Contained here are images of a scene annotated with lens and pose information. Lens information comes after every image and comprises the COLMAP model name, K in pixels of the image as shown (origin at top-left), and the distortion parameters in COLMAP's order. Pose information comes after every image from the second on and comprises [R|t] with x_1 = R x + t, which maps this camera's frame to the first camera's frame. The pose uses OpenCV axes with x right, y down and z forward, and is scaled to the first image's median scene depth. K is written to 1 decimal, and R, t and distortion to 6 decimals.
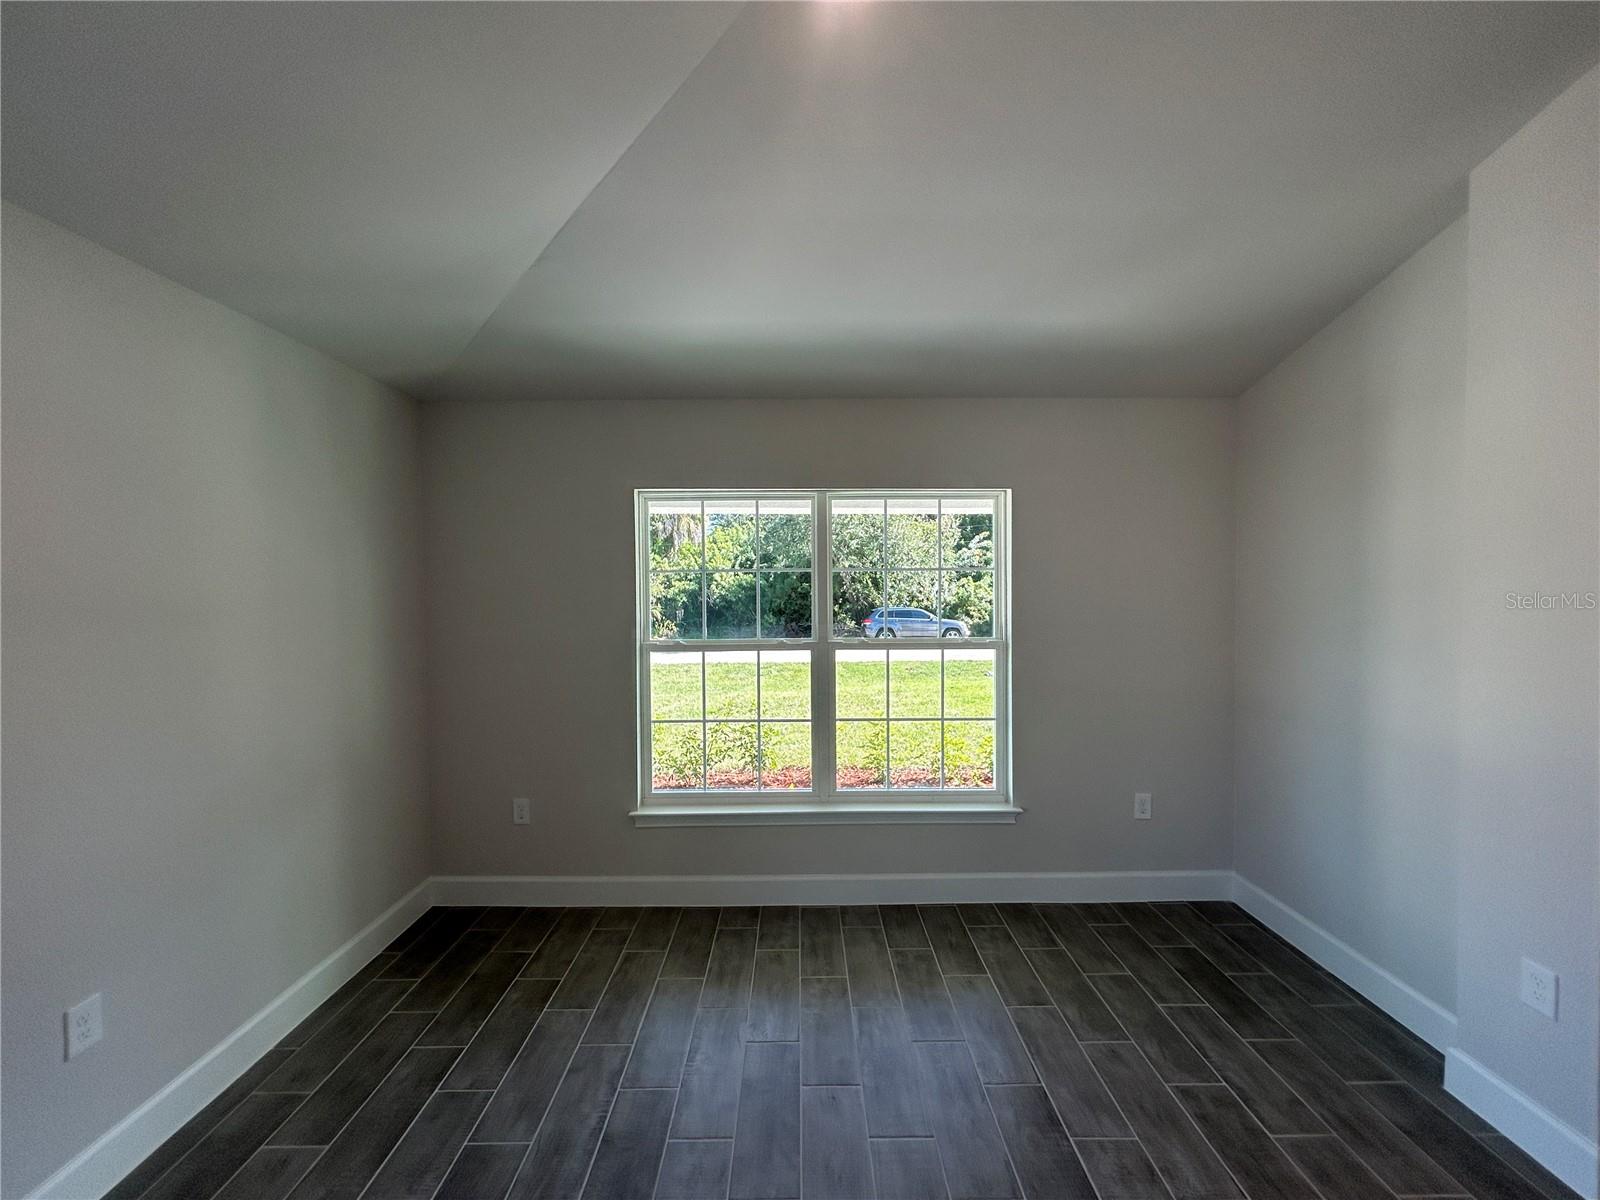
lens RADIAL K [[643.2, 0, 797.4], [0, 643.2, 591.1], [0, 0, 1]] dist [-0.003765, 0.000192]
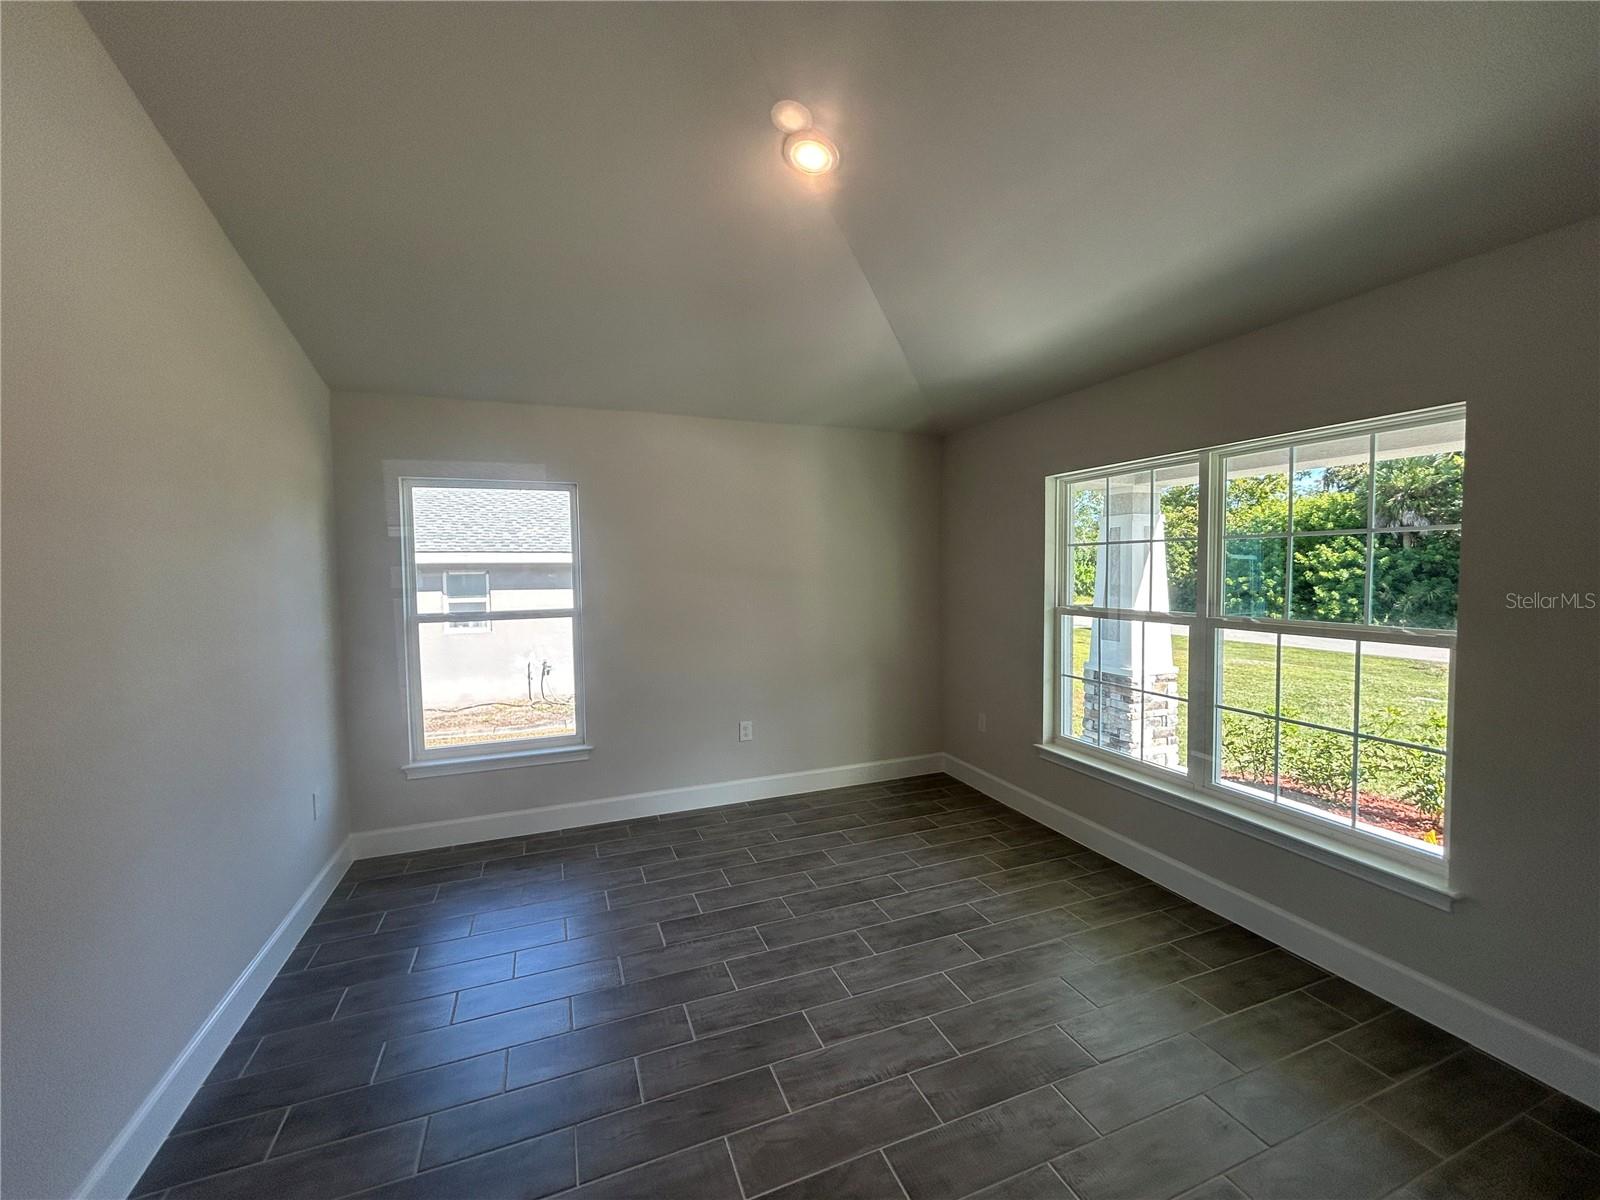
lens RADIAL K [[643.2, 0, 799.6], [0, 643.2, 602.6], [0, 0, 1]] dist [-0.003765, 0.000192]
pose [[0.352019, 0.051020, -0.934601, 0.774537], [-0.000292, 0.998519, 0.054399, 0.011475], [0.935993, -0.018877, 0.351513, 0.172199]]
